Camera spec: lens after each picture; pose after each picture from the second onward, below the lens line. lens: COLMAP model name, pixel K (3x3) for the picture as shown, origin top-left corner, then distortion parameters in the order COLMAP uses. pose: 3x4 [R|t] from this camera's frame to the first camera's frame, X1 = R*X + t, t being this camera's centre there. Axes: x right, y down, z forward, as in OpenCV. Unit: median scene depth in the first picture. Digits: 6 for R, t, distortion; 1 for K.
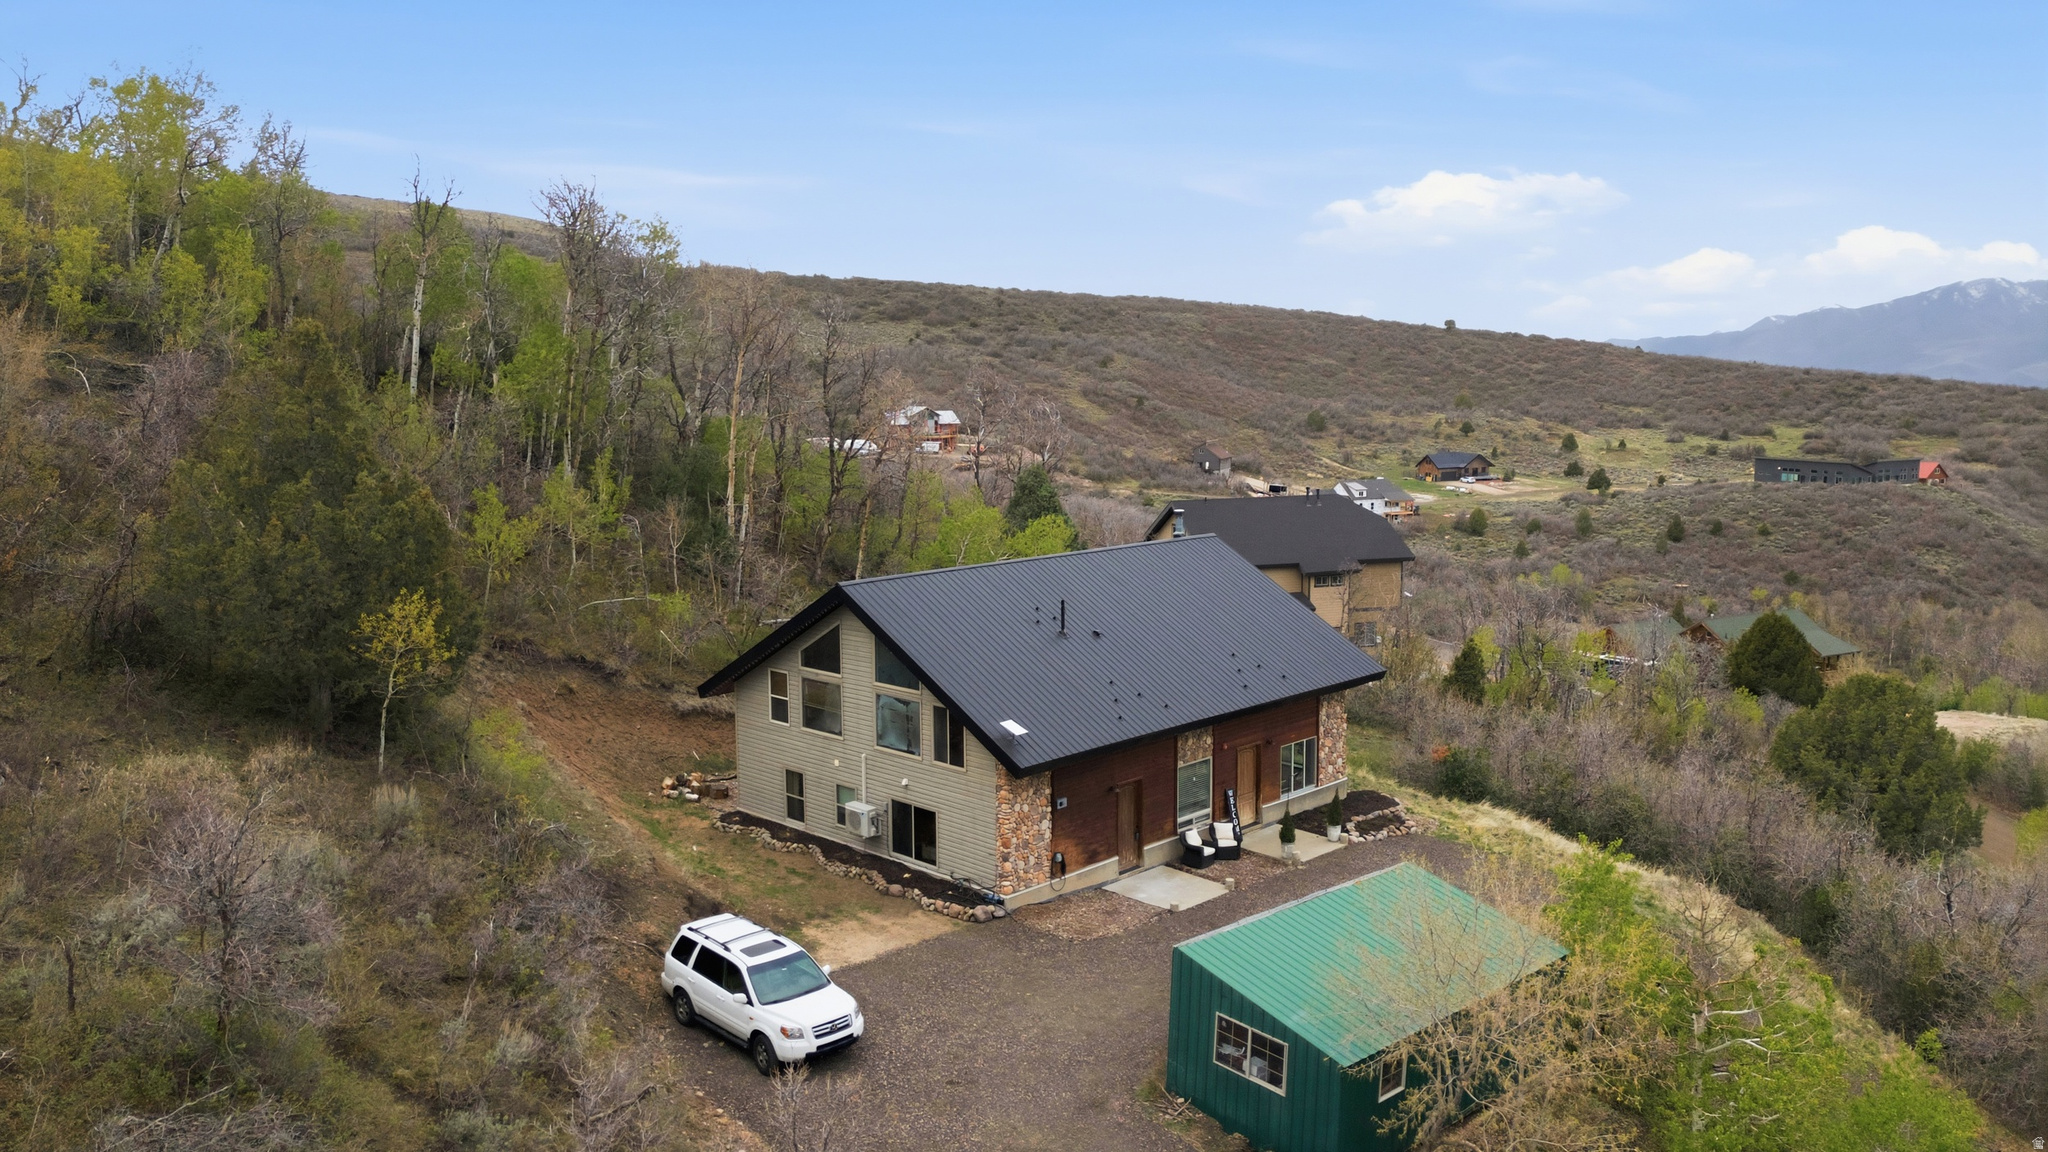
lens RADIAL K [[1498.3, 0, 1030.2], [0, 1498.3, 566.3], [0, 0, 1]] dist [0.087336, -0.075320]
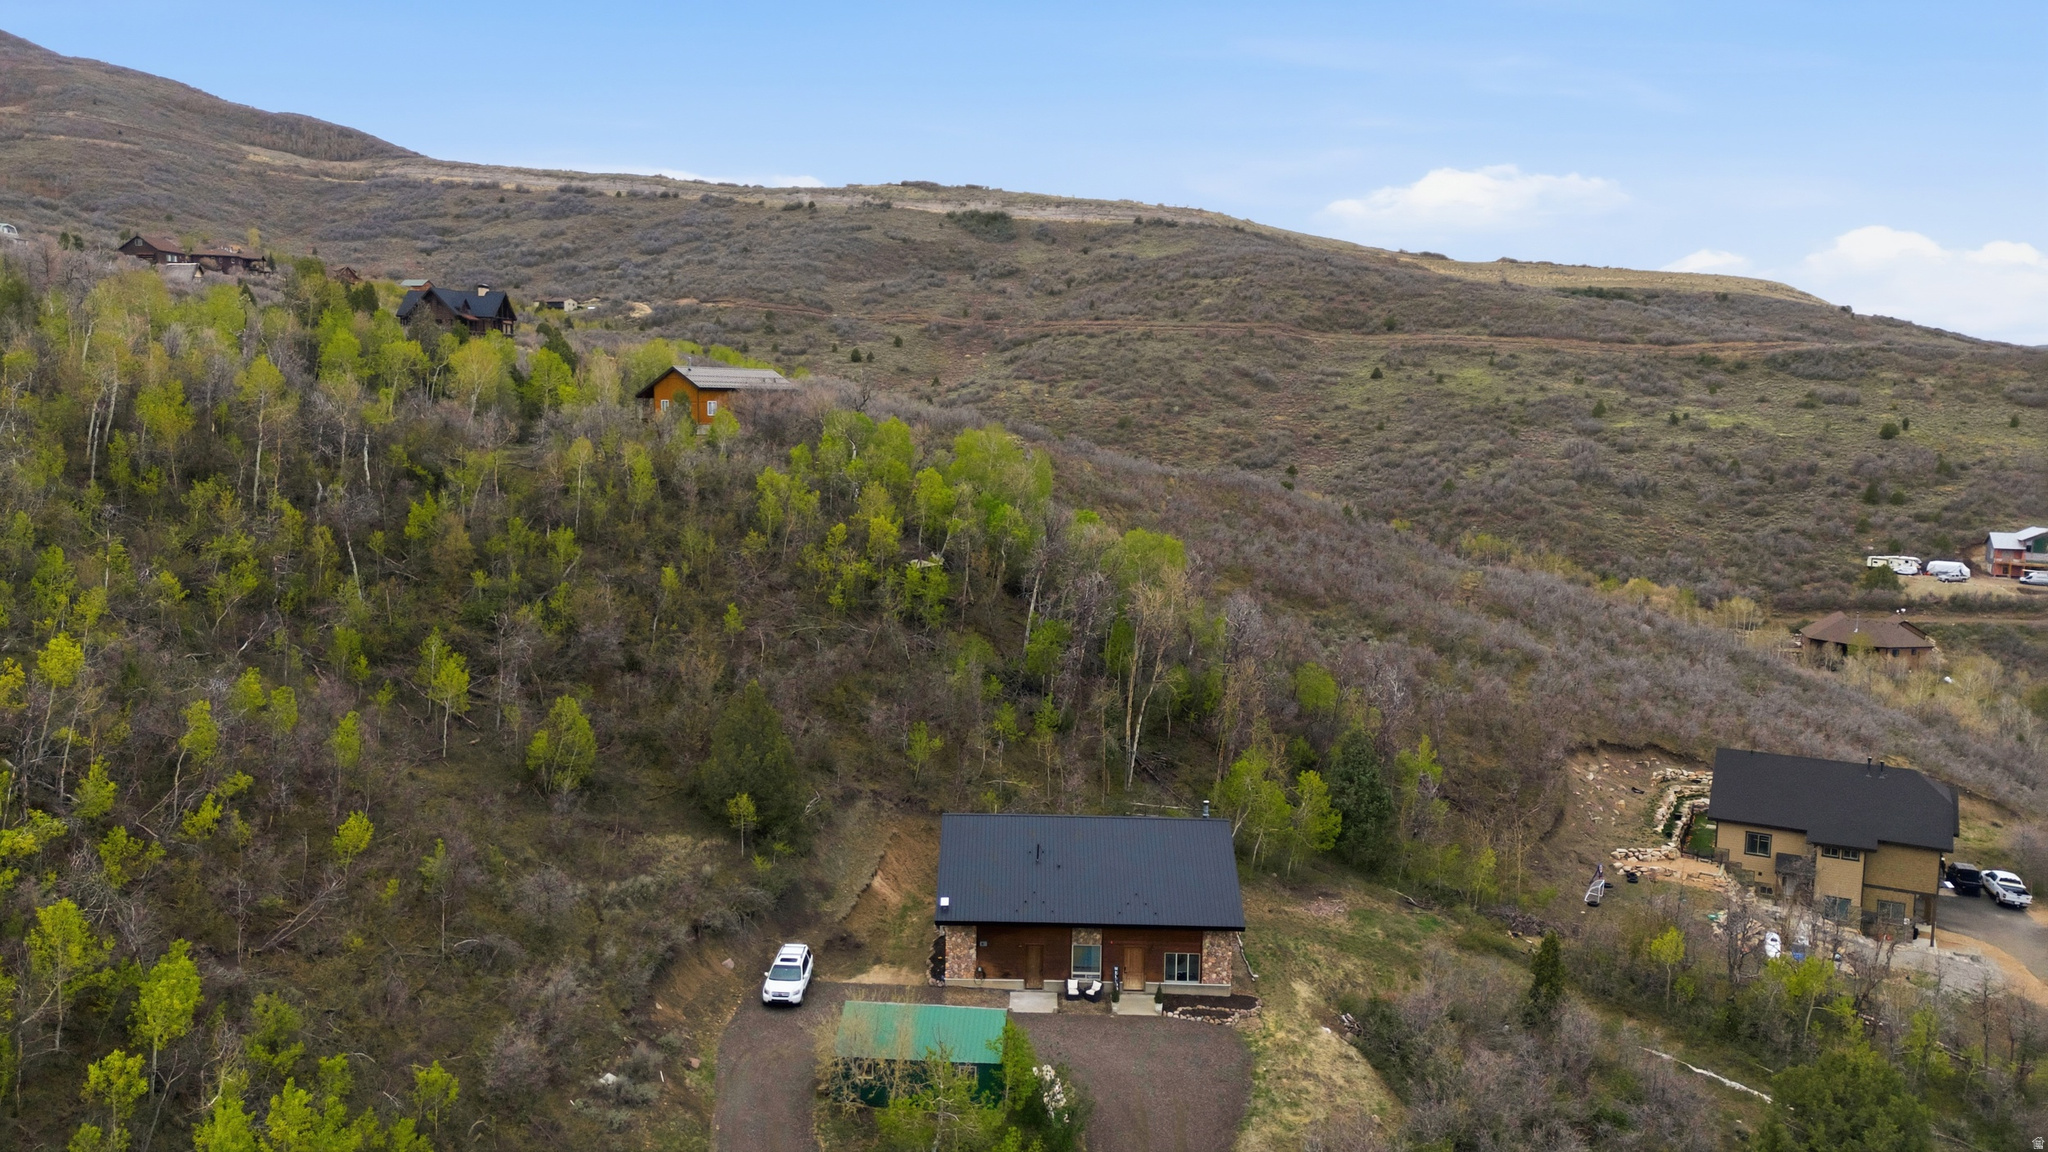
lens RADIAL K [[1495.9, 0, 1024.0], [0, 1495.9, 576.0], [0, 0, 1]] dist [0.082375, -0.073089]
pose [[0.699093, 0.102779, -0.707606, 1.327952], [-0.113700, 0.993003, 0.031900, -0.378187], [0.705933, 0.058154, 0.705887, -0.415044]]
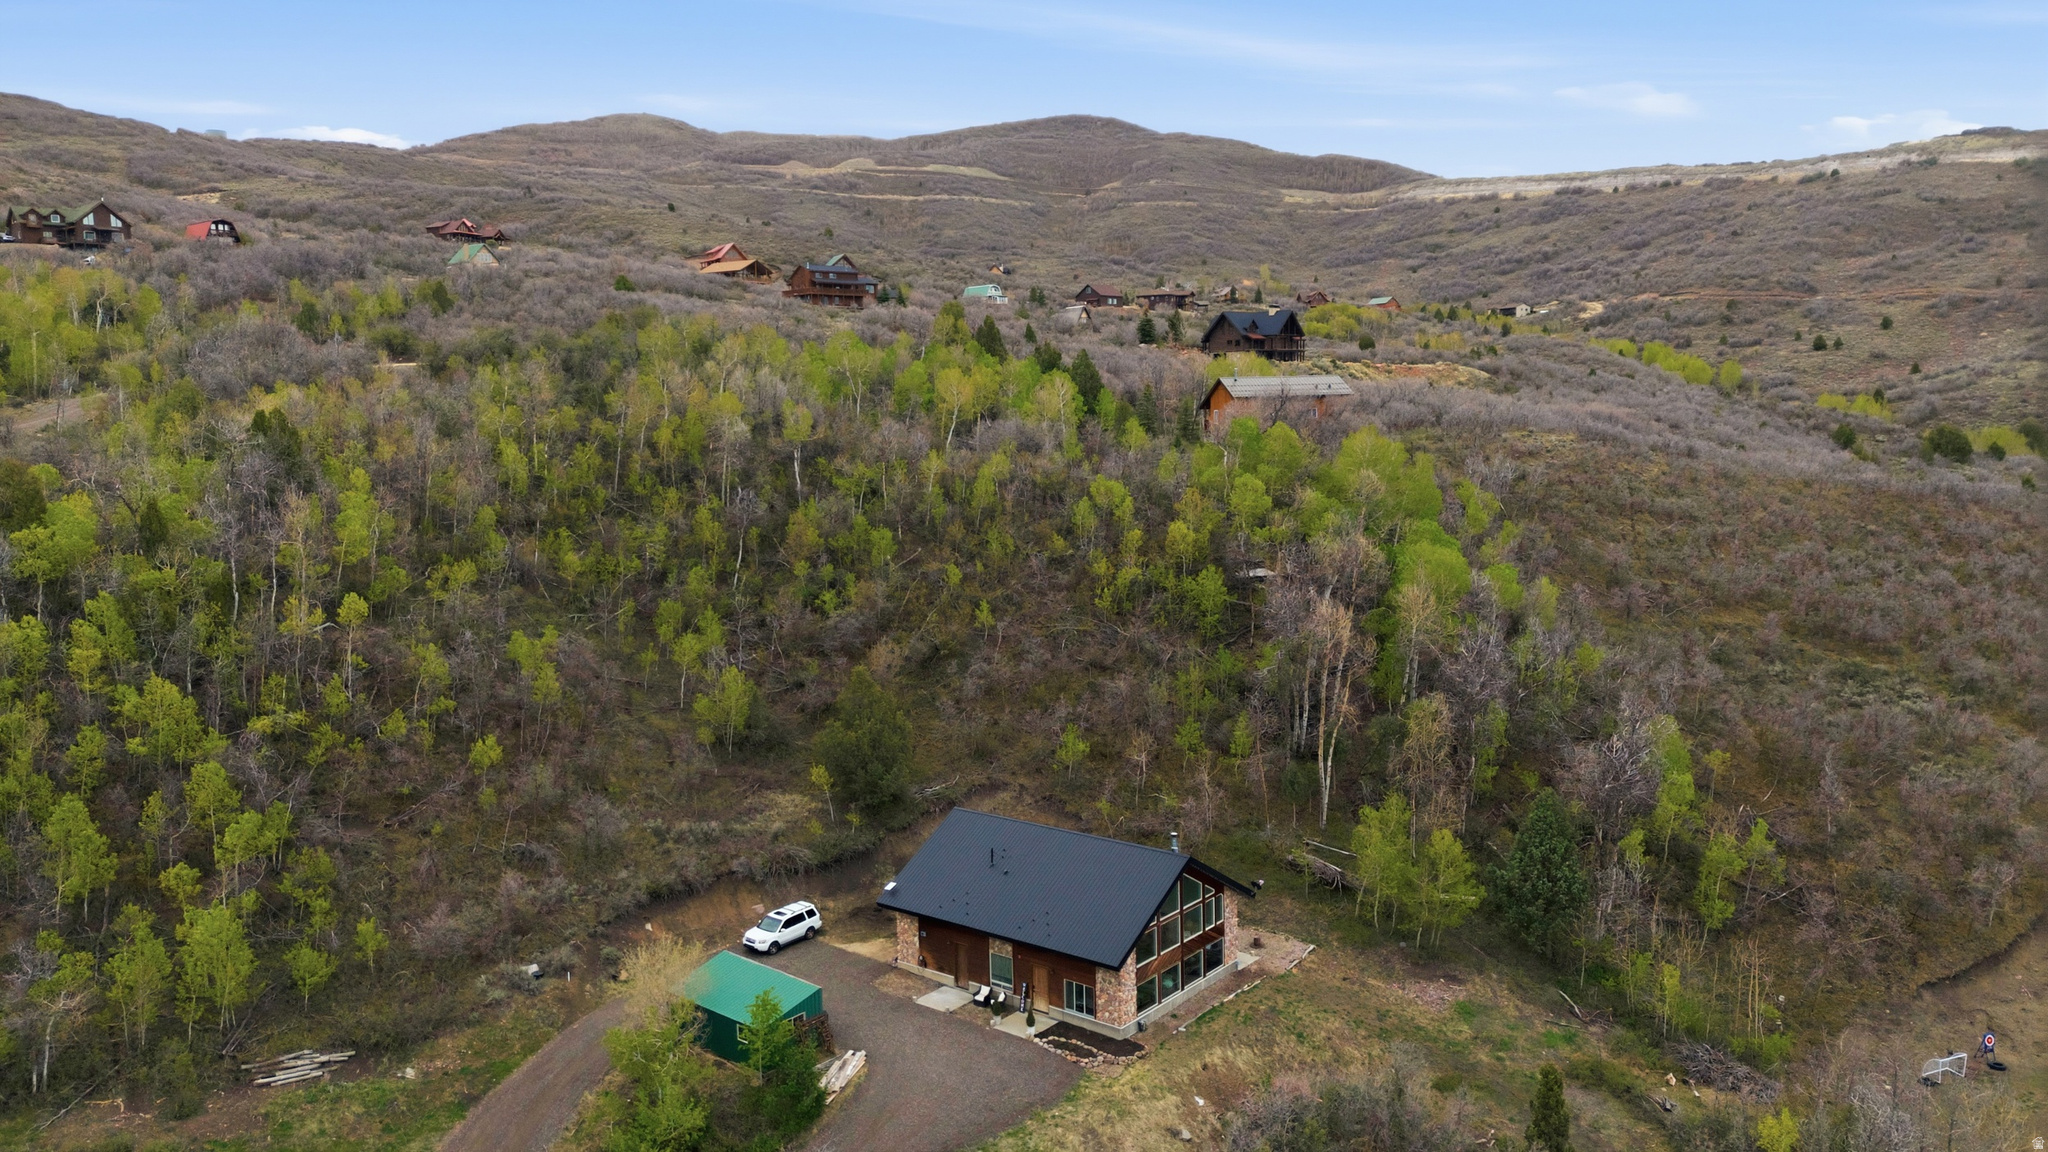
lens RADIAL K [[1498.3, 0, 1030.2], [0, 1498.3, 566.3], [0, 0, 1]] dist [0.087336, -0.075320]
pose [[0.108453, 0.112106, -0.987760, 1.892706], [-0.113494, 0.988521, 0.099731, -0.534537], [0.987602, 0.101288, 0.119931, 0.749035]]
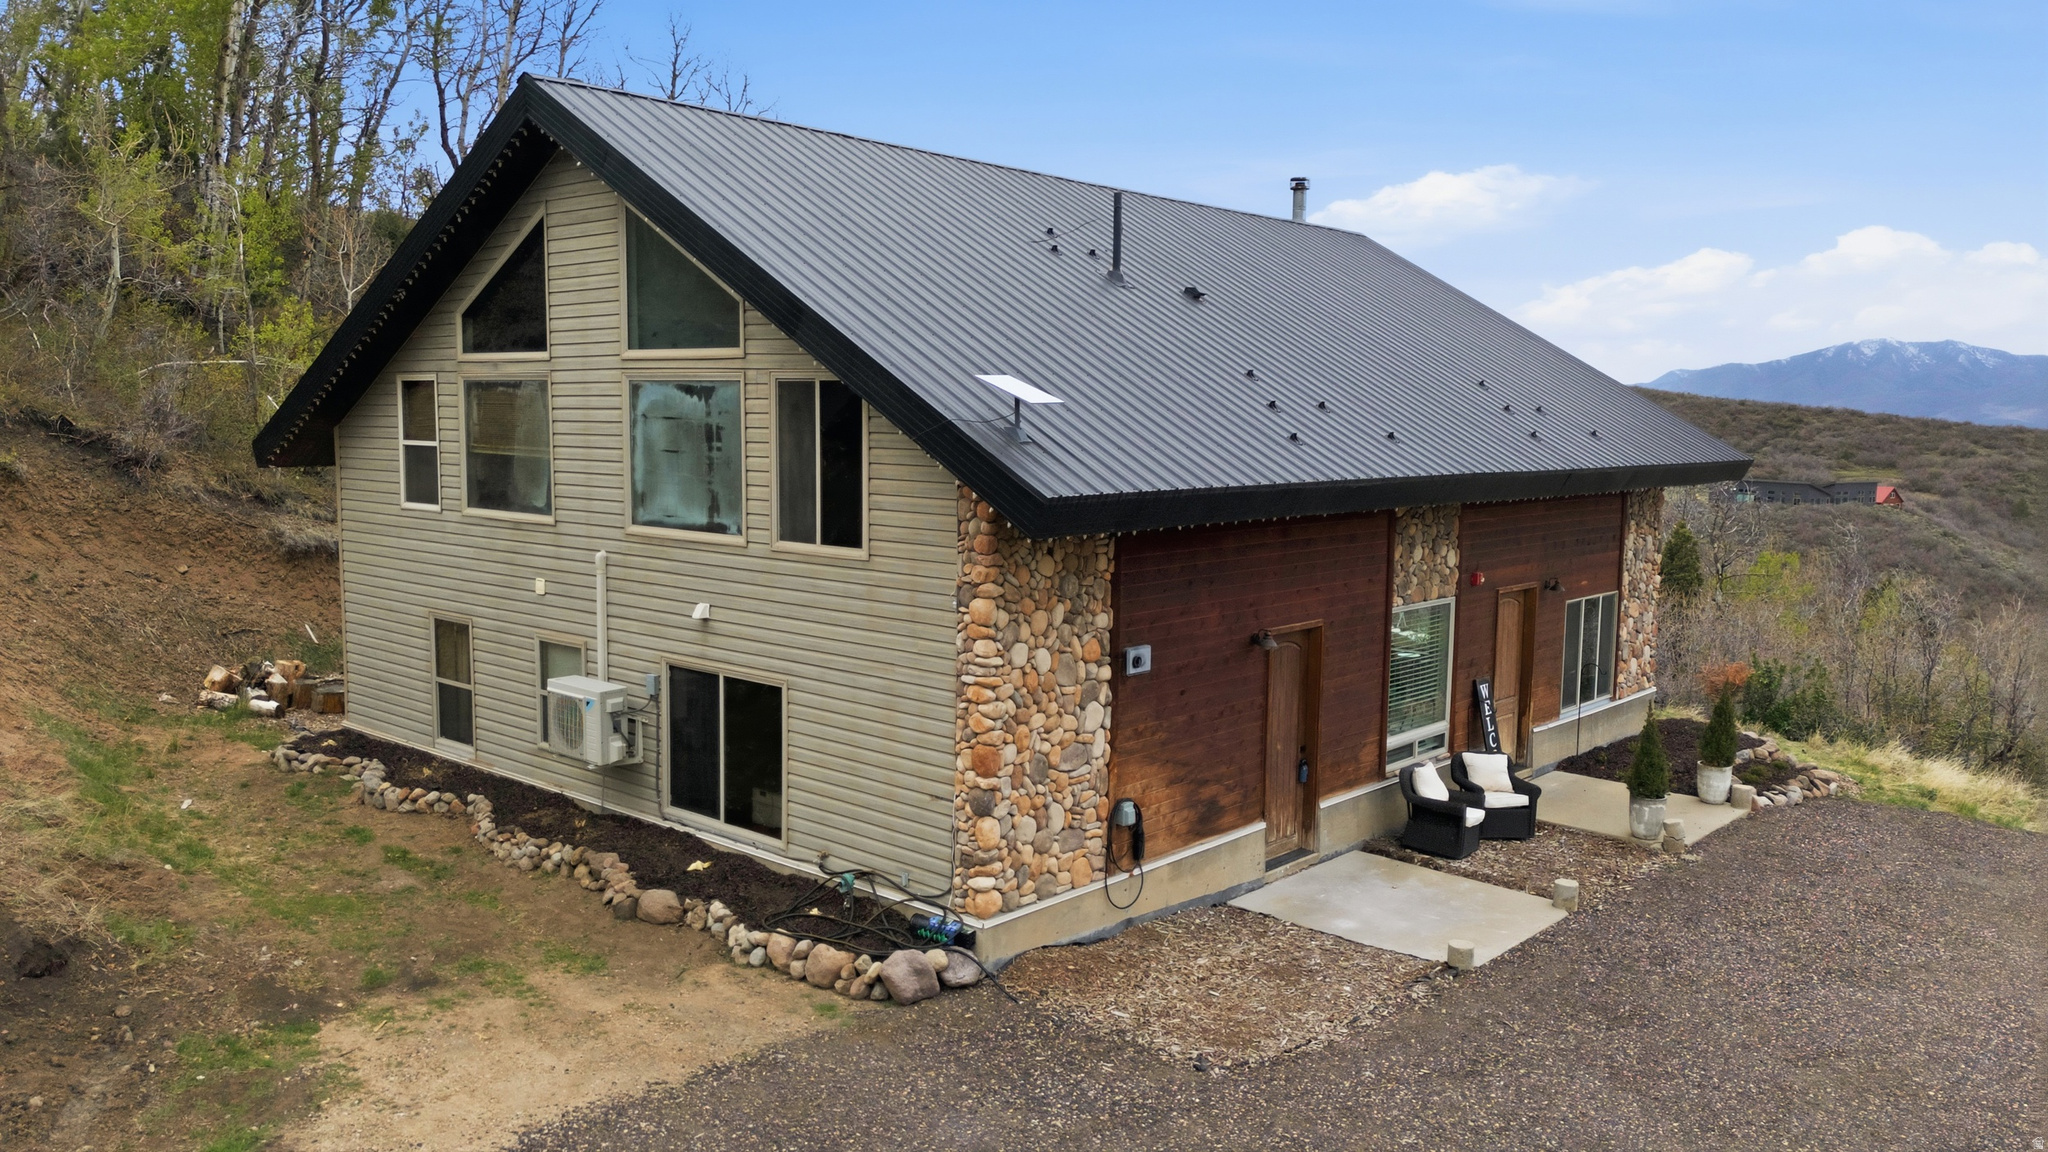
lens RADIAL K [[1498.3, 0, 1030.2], [0, 1498.3, 566.3], [0, 0, 1]] dist [0.087336, -0.075320]
pose [[0.998546, 0.016462, 0.051333, -0.020527], [-0.015270, 0.999606, -0.023537, 0.129086], [-0.051700, 0.022719, 0.998404, 0.579120]]
